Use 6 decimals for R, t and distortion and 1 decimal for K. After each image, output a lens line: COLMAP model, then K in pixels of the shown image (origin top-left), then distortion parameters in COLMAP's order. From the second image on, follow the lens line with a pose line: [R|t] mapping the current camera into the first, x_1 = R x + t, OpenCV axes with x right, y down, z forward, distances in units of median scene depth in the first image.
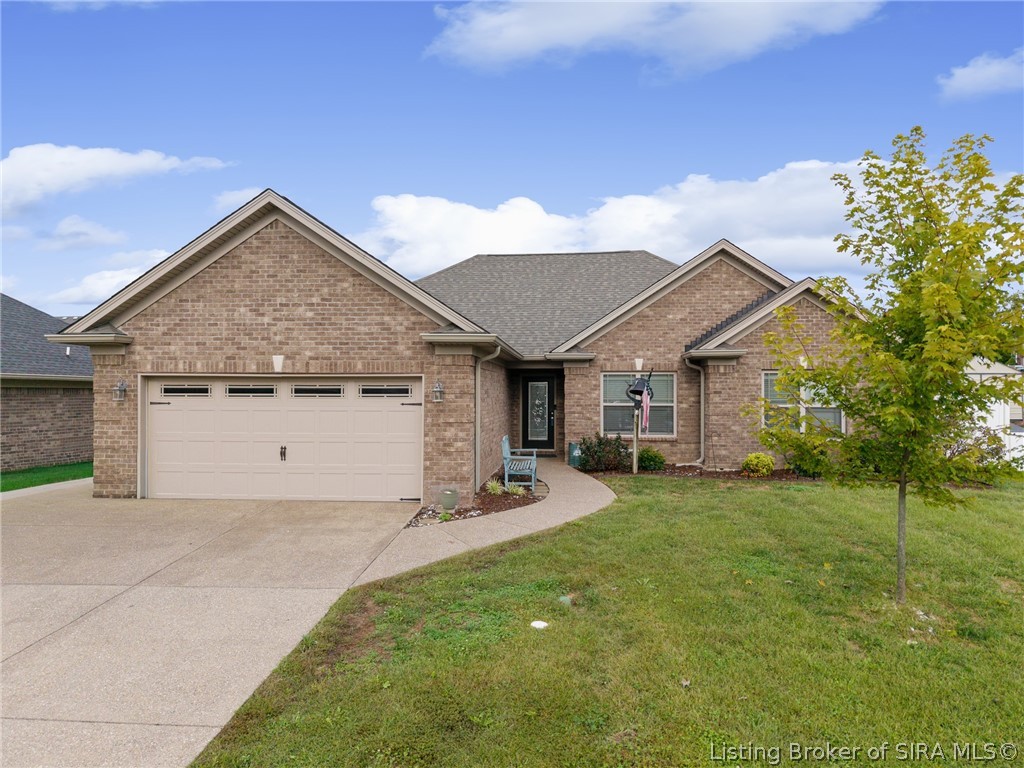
lens RADIAL K [[711.0, 0, 507.8], [0, 711.0, 385.6], [0, 0, 1]] dist [0.007962, -0.002561]
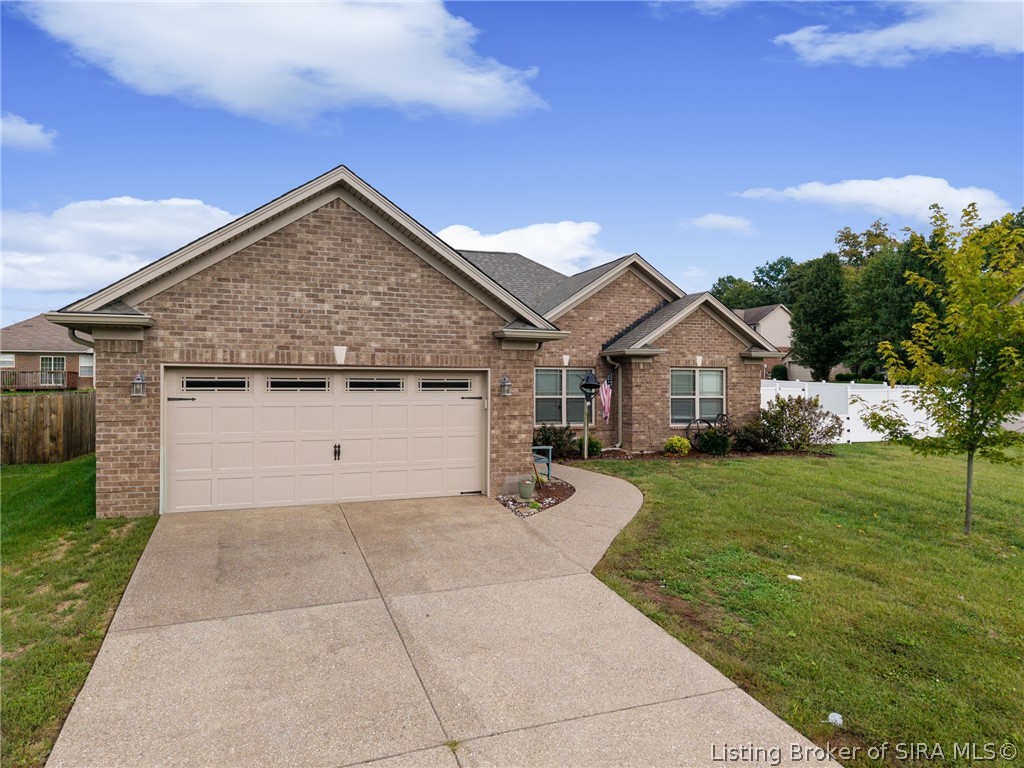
lens RADIAL K [[711.0, 0, 511.3], [0, 711.0, 386.8], [0, 0, 1]] dist [0.007962, -0.002561]
pose [[0.891899, -0.000531, 0.452235, -0.536447], [-0.004970, 0.999927, 0.010977, -0.001064], [-0.452208, -0.012038, 0.891831, 0.075320]]
